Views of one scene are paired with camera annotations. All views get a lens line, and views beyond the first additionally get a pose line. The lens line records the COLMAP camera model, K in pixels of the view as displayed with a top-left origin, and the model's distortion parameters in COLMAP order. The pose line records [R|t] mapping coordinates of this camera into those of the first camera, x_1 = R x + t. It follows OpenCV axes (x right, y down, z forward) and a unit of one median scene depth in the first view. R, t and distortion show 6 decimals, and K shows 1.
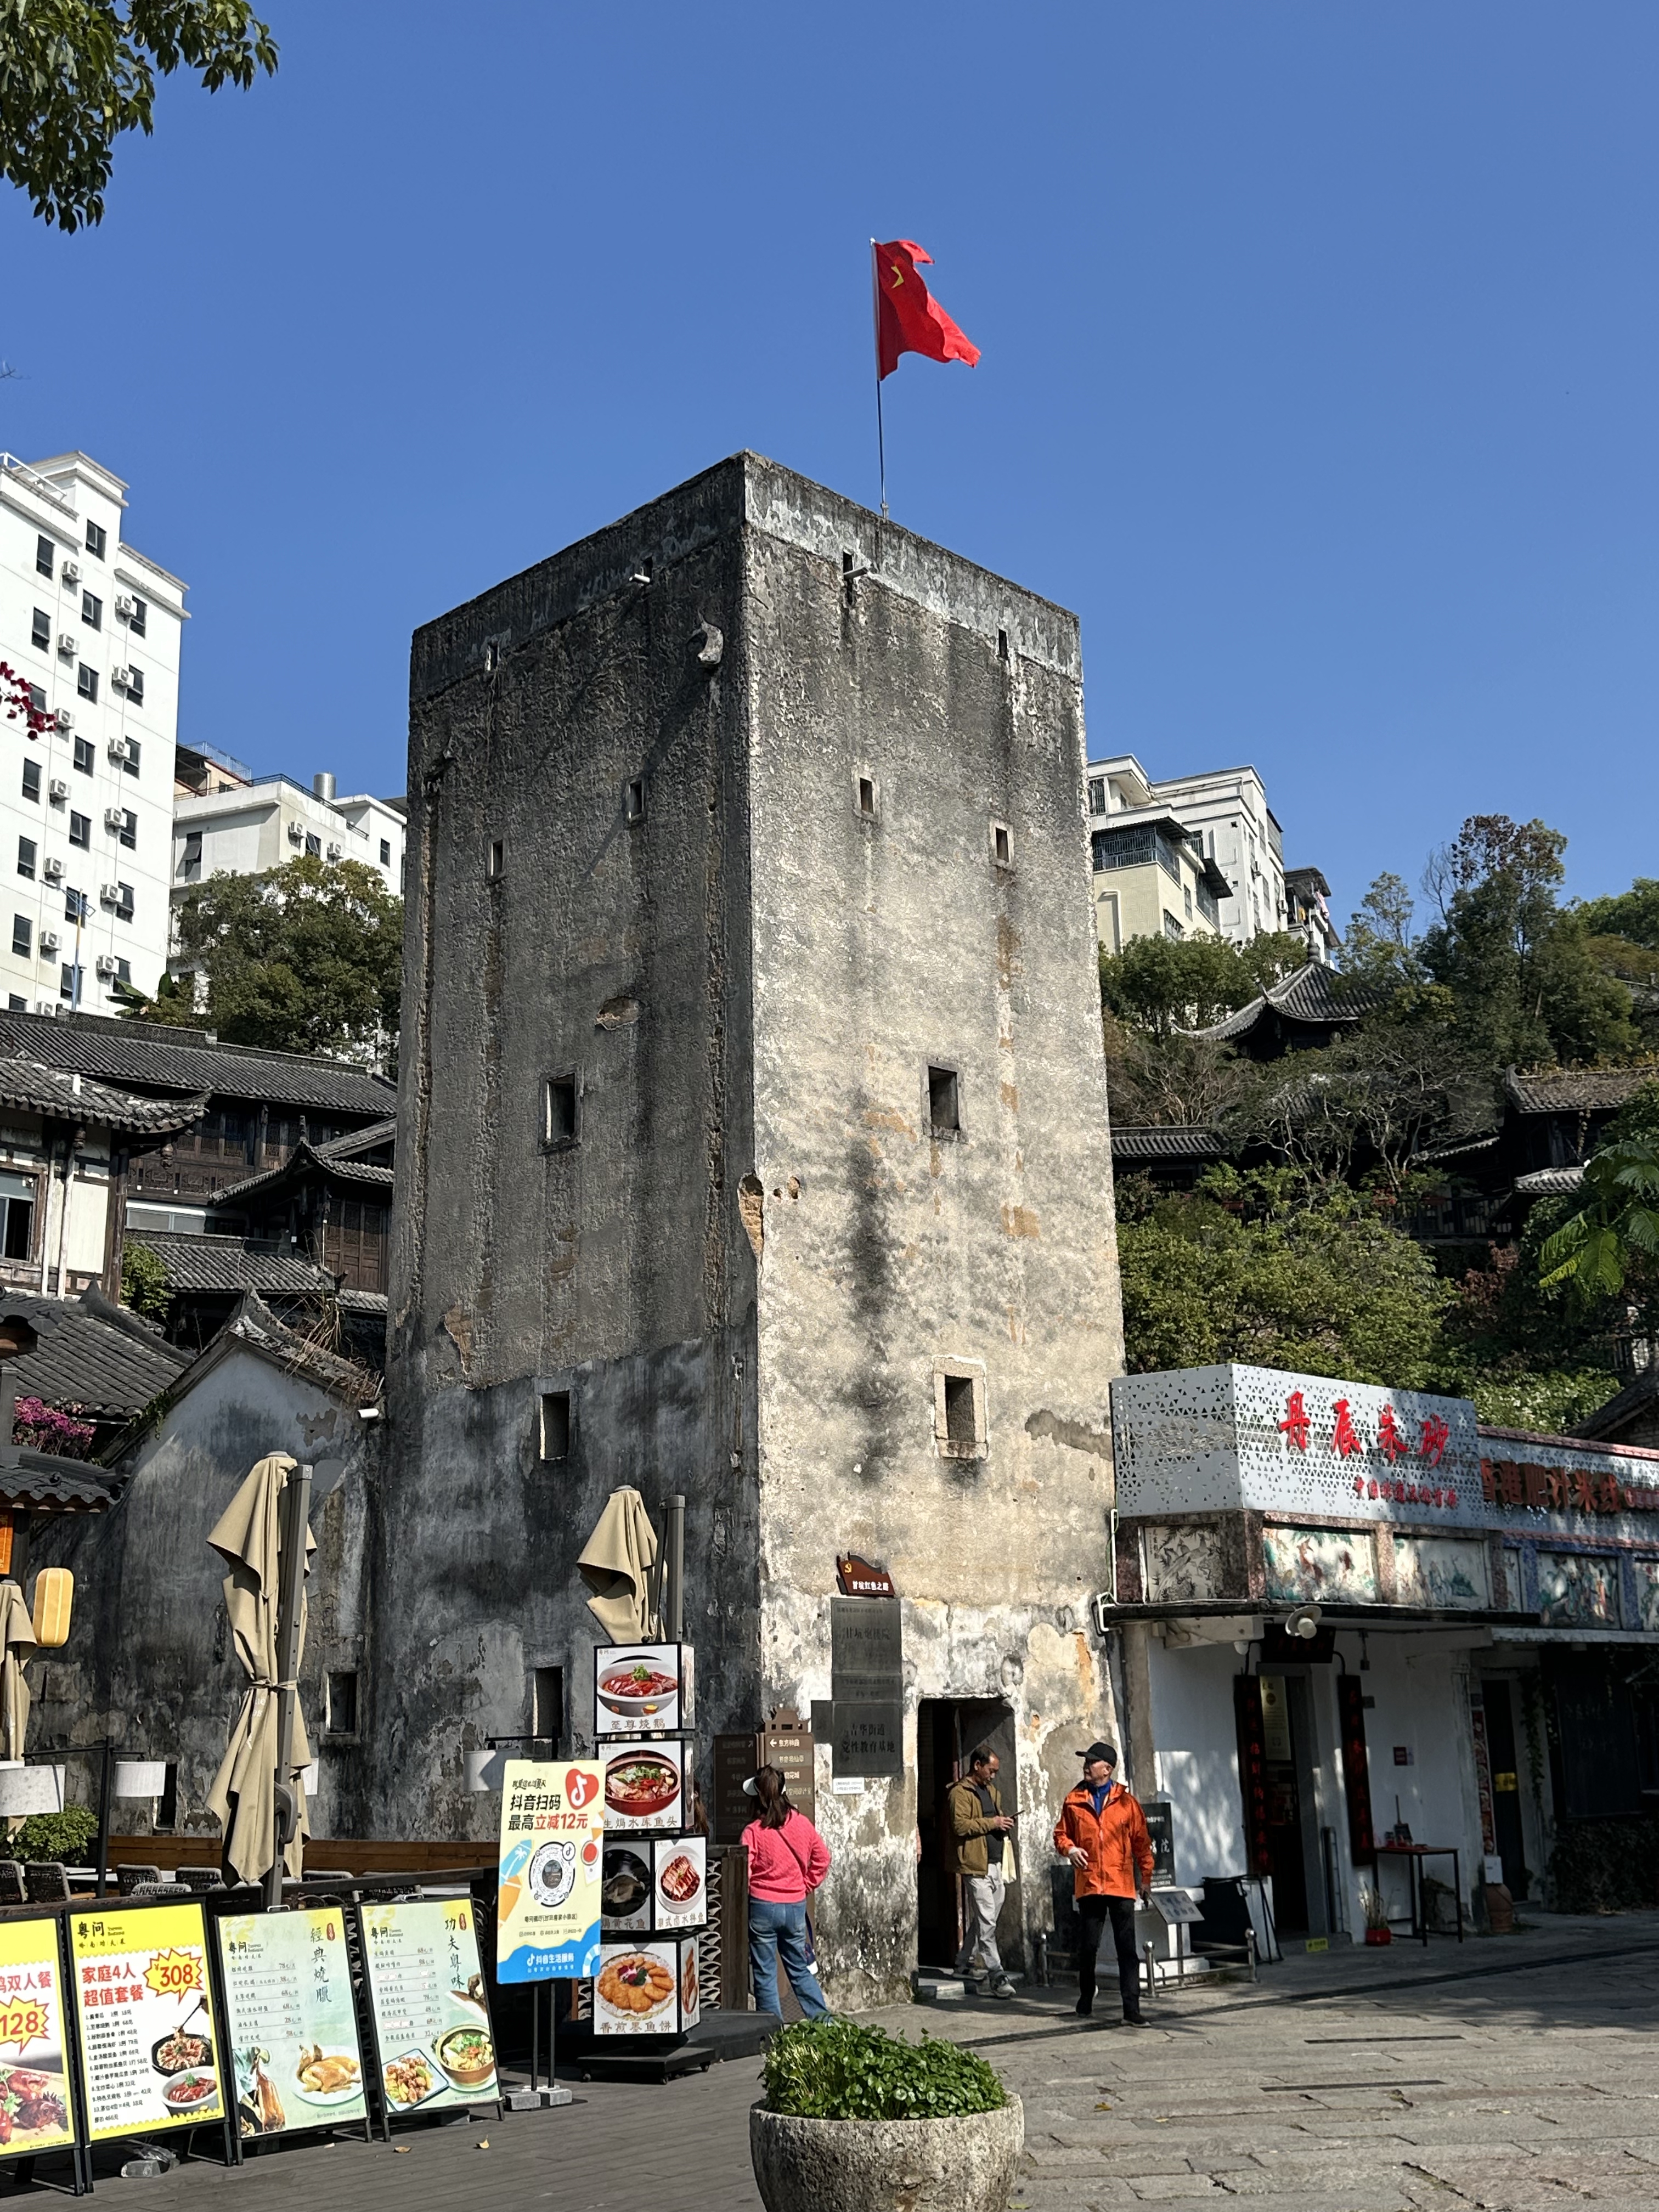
lens RADIAL K [[2262.4, 0, 829.5], [0, 2262.4, 1106.0], [0, 0, 1]] dist [0.104561, 0.005816]
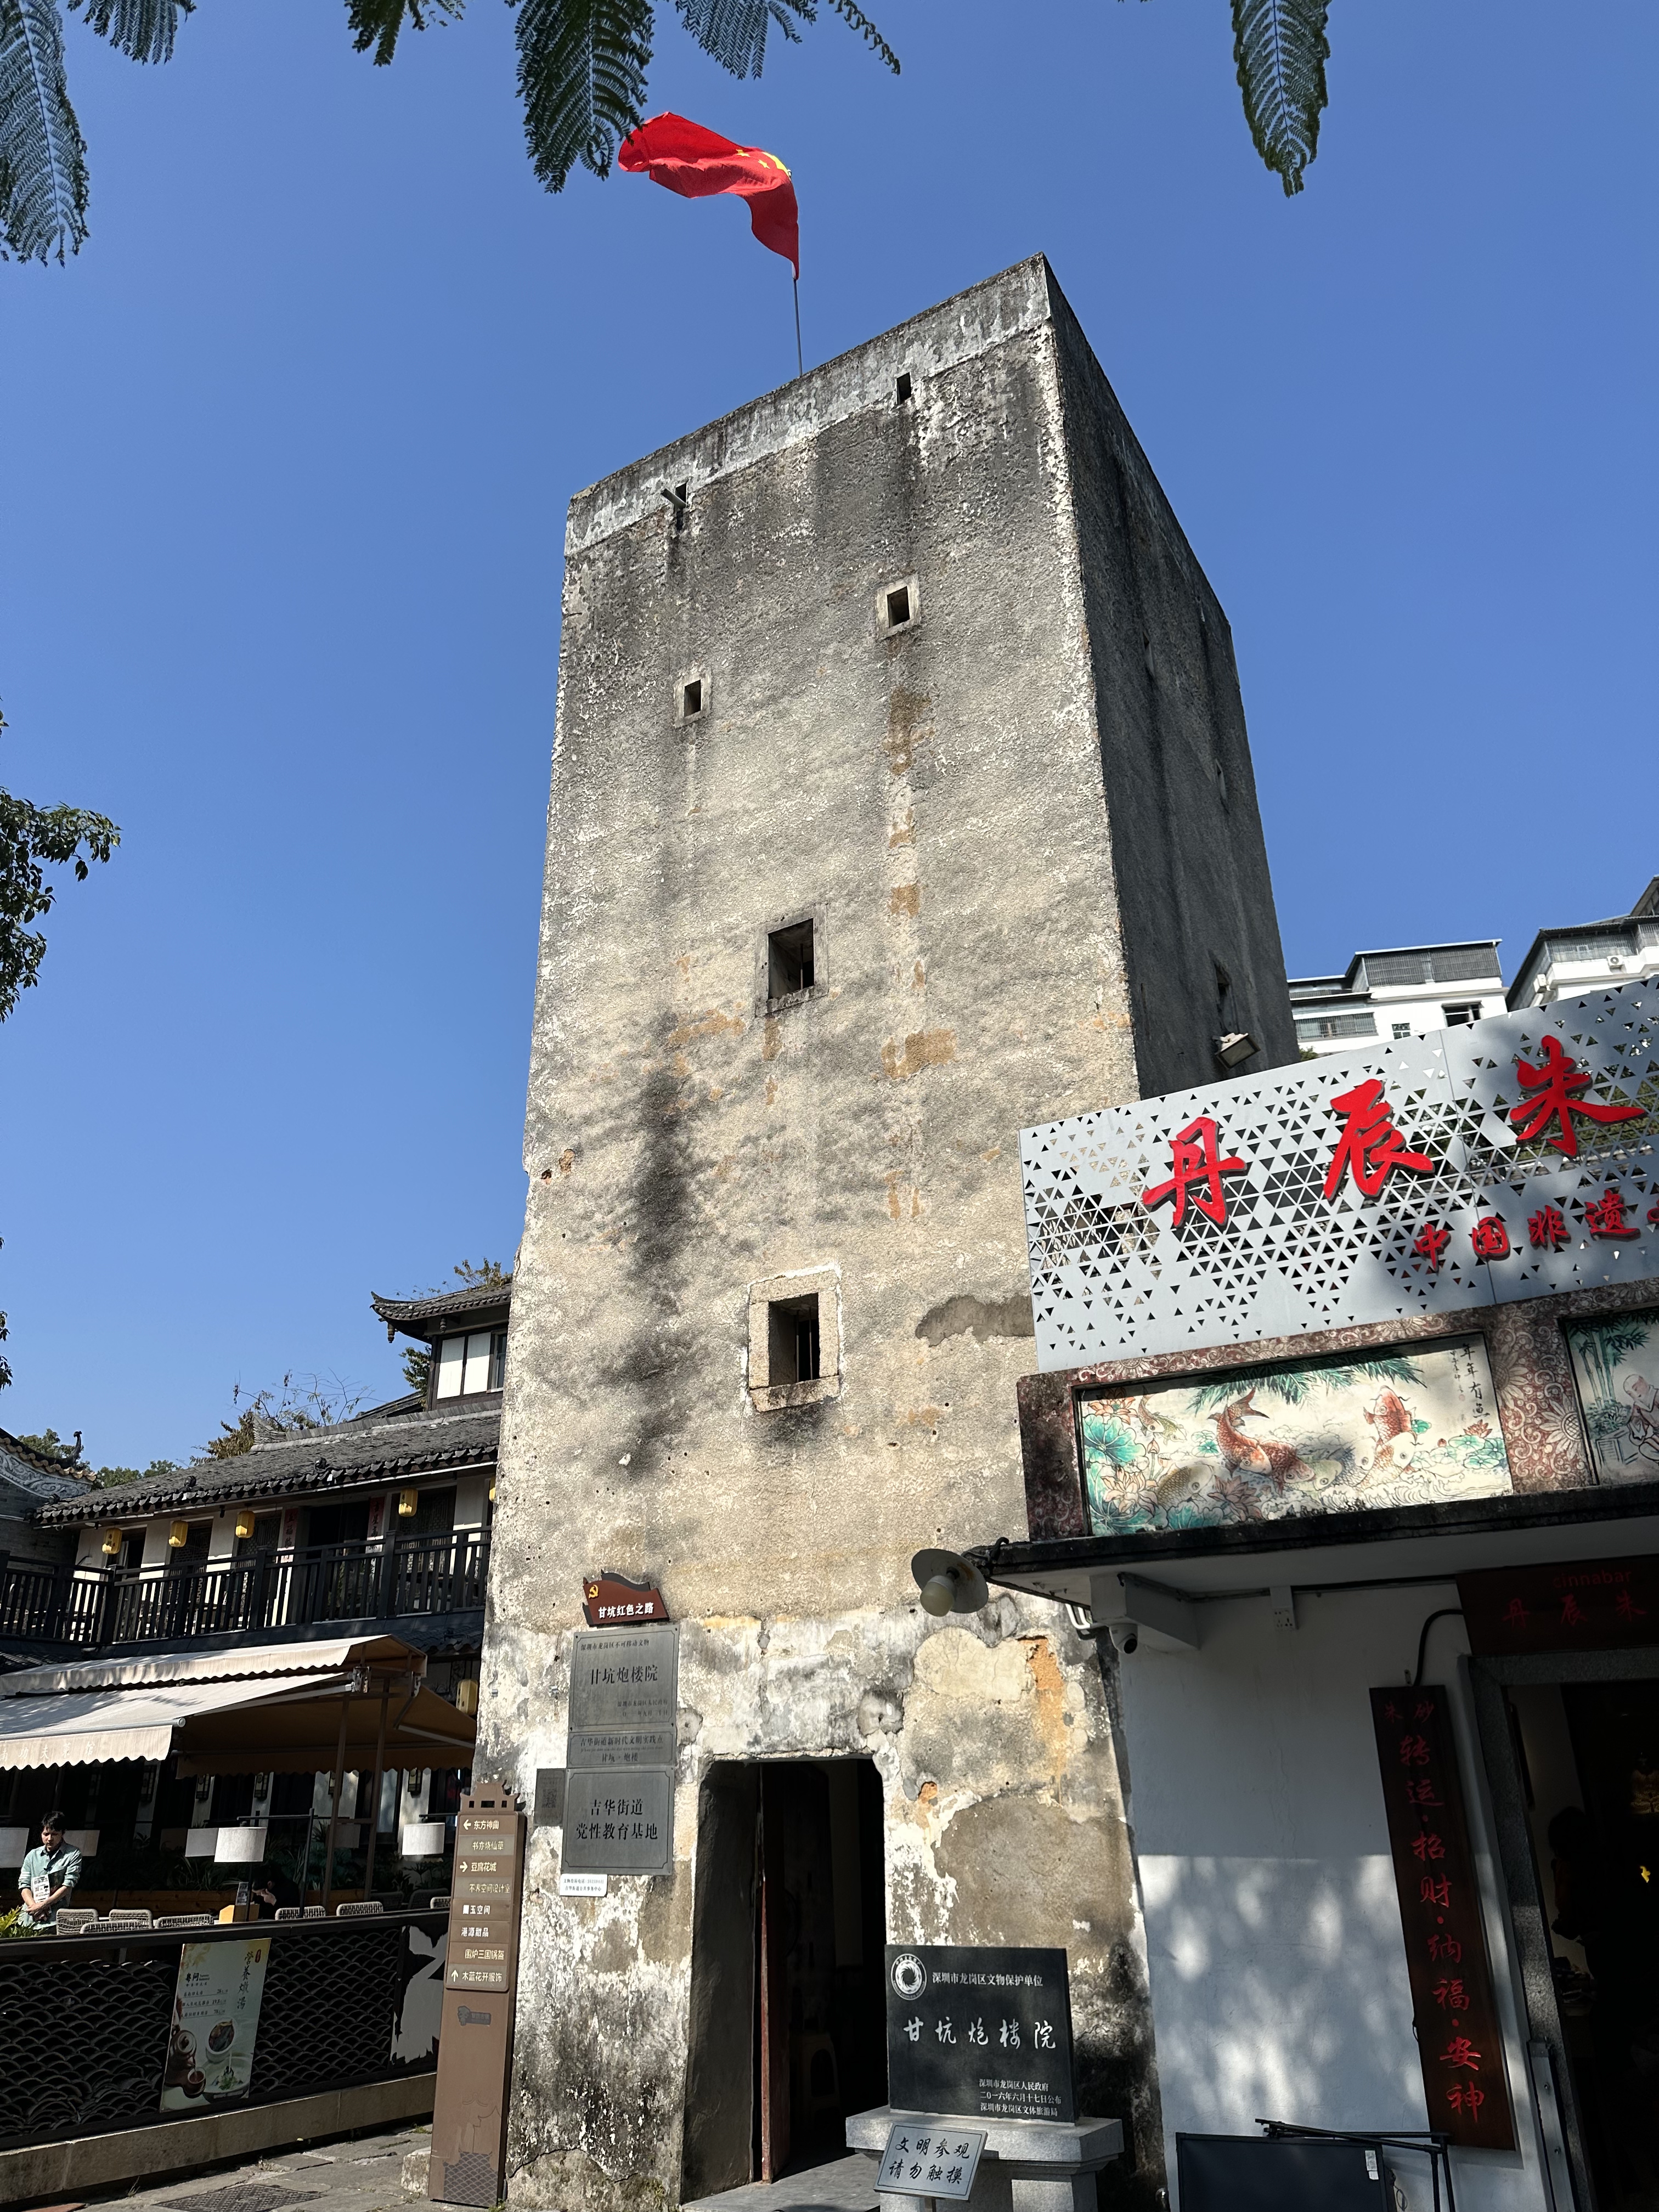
lens RADIAL K [[1540.5, 0, 829.5], [0, 1540.5, 1106.0], [0, 0, 1]] dist [0.157622, -0.332035]
pose [[0.244419, -0.384052, -0.890373, 0.550258], [0.265396, 0.909657, -0.319515, 0.234458], [0.932644, -0.158206, 0.324263, 0.887105]]
